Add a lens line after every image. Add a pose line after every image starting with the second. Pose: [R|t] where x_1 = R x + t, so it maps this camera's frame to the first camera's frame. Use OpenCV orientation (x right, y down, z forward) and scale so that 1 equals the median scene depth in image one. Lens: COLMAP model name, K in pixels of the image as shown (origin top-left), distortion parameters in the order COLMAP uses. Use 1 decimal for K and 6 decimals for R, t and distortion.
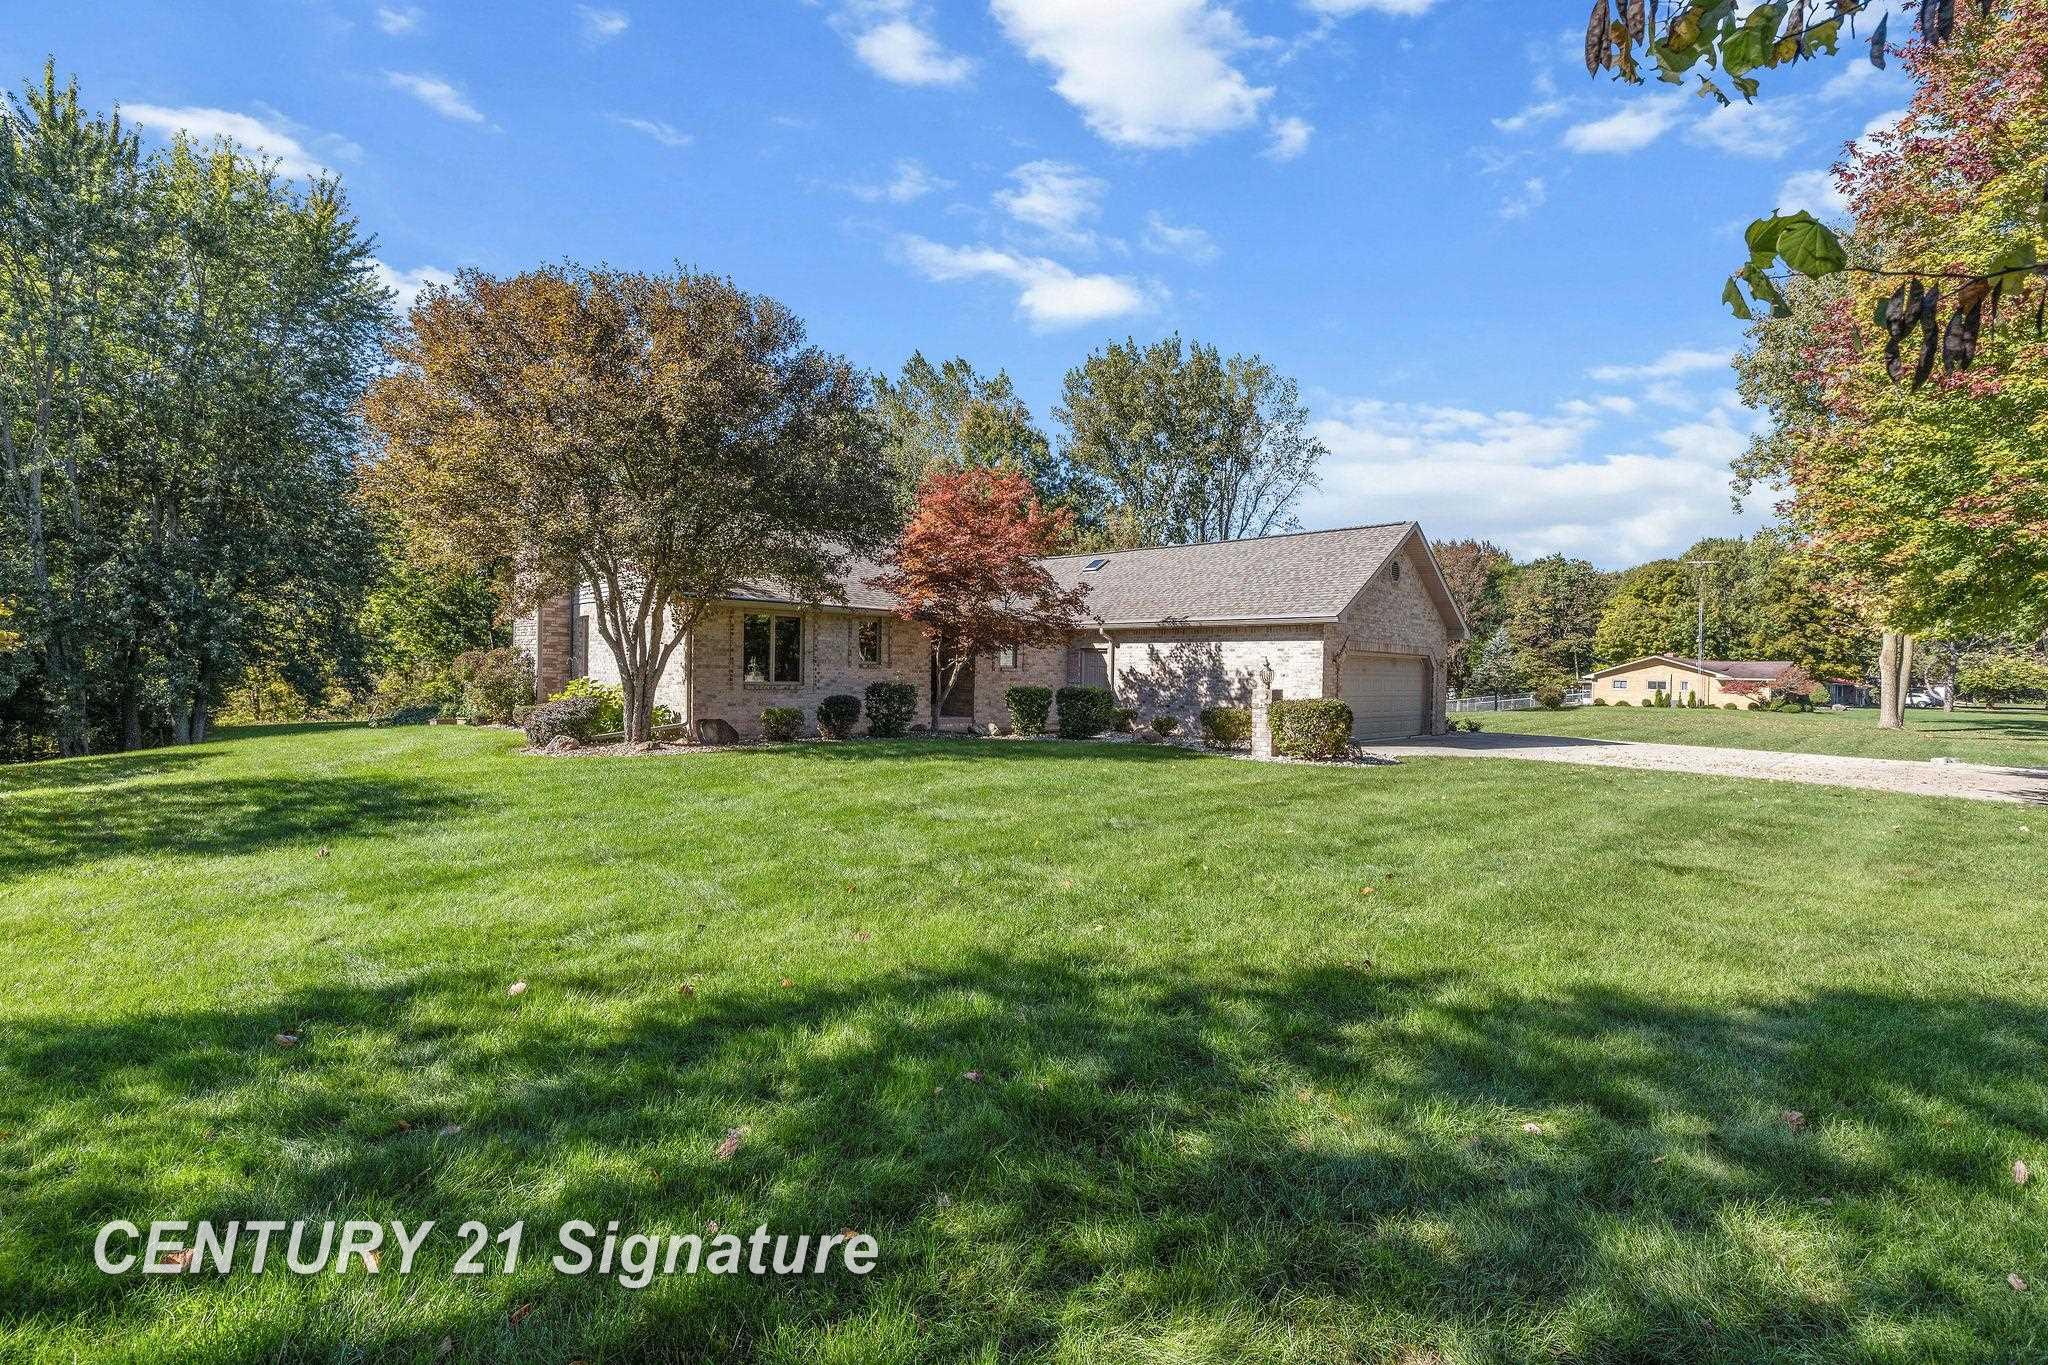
lens RADIAL K [[854.0, 0, 1024.0], [0, 854.0, 682.5], [0, 0, 1]] dist [-0.002554, -0.000150]
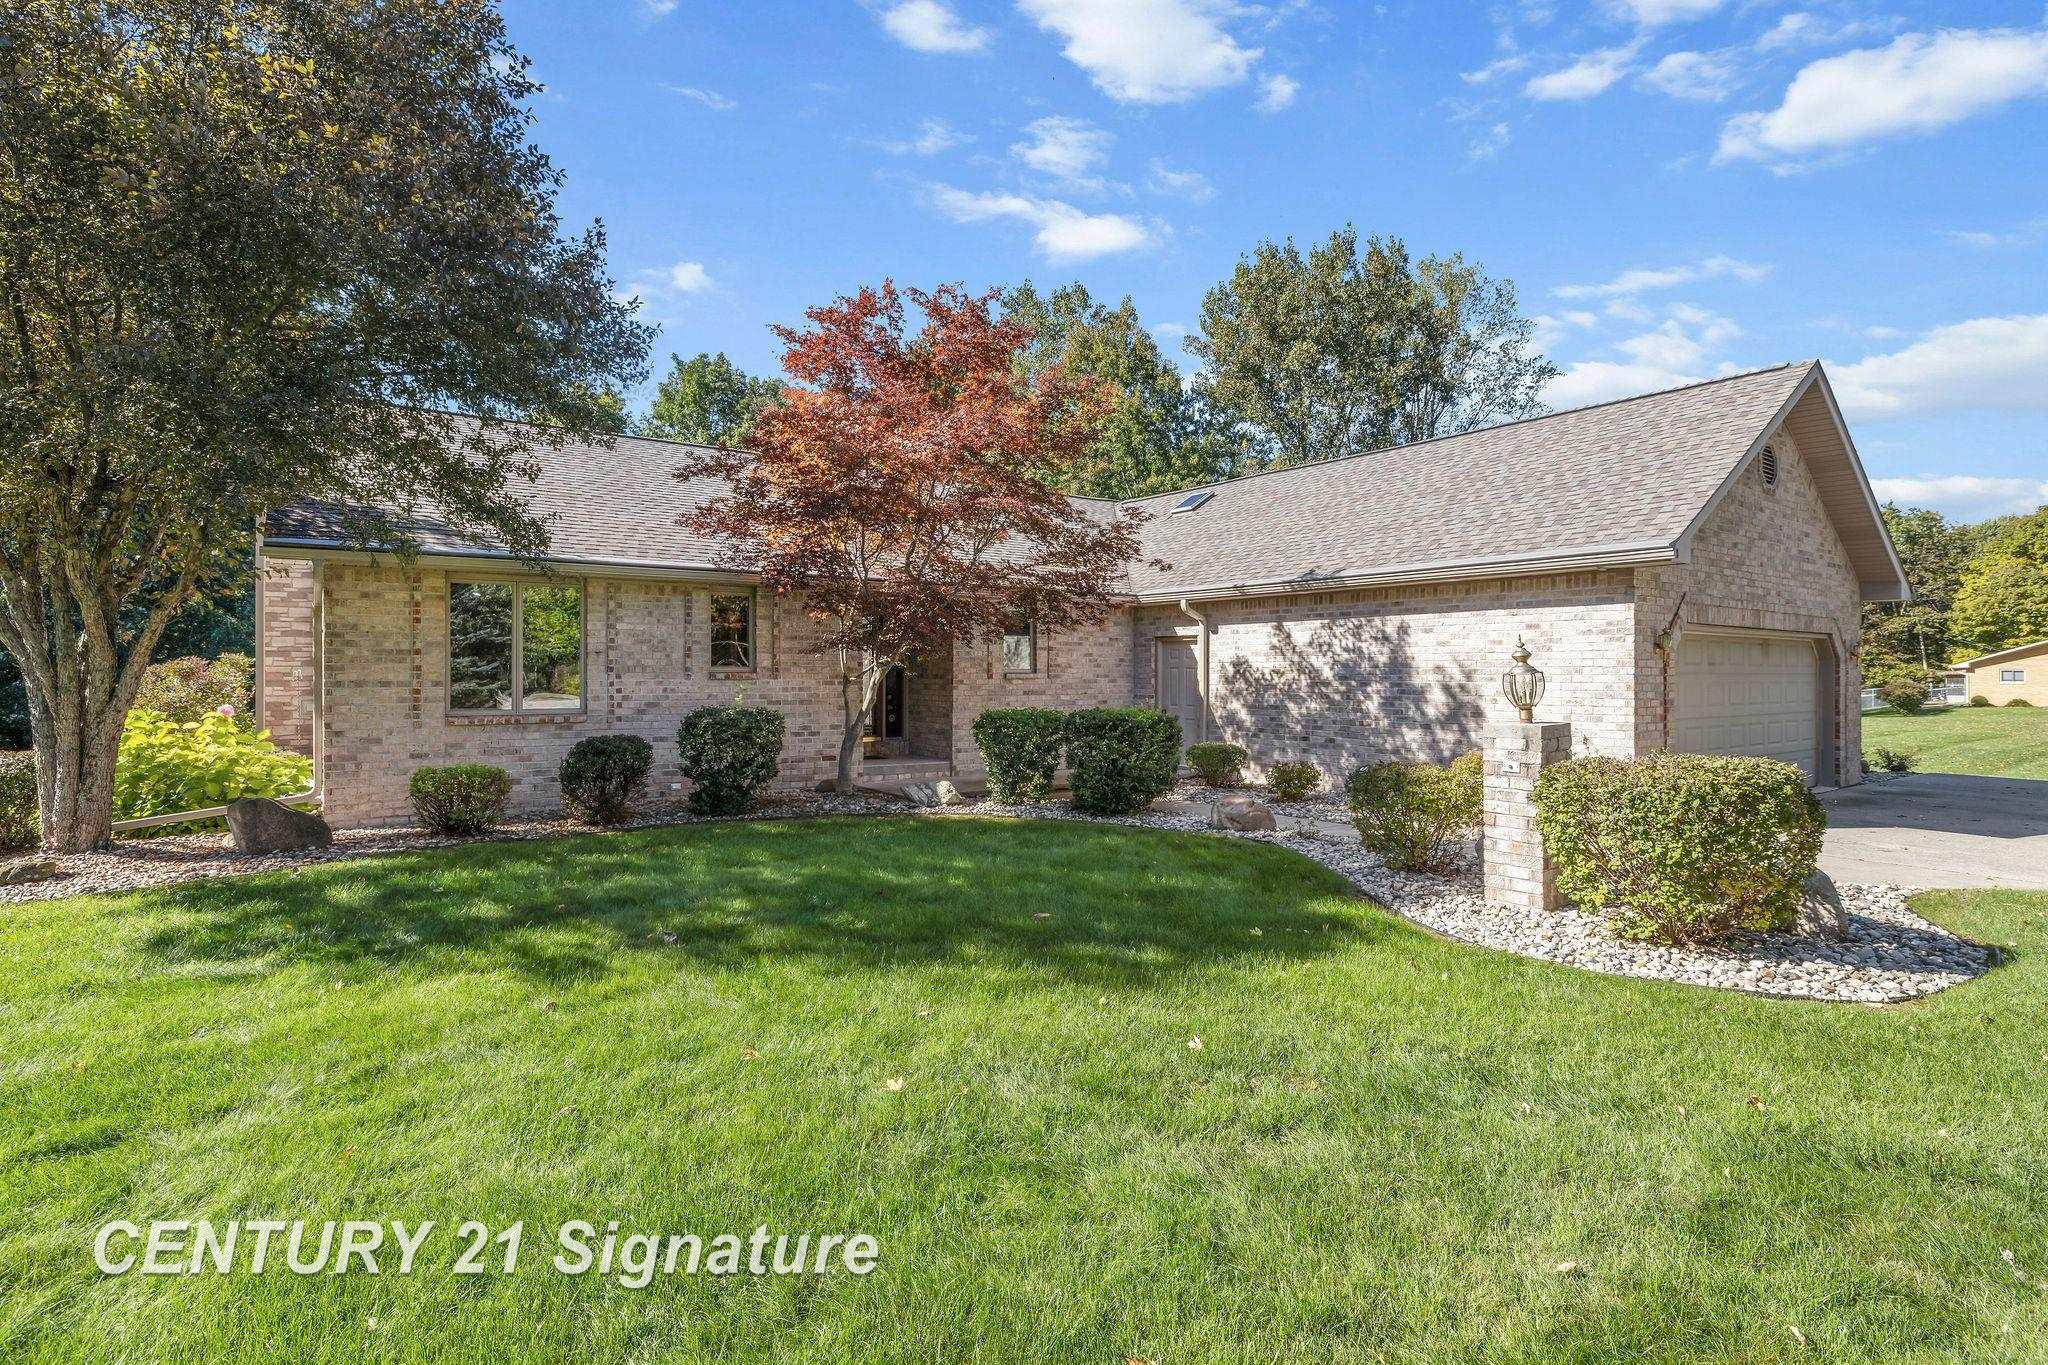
lens RADIAL K [[971.6, 0, 1024.0], [0, 971.6, 682.5], [0, 0, 1]] dist [-0.000116, 0.000570]
pose [[0.986894, -0.017407, -0.160426, 0.086713], [0.016707, 0.999844, -0.005710, -0.006575], [0.160501, 0.002955, 0.987031, 0.342272]]
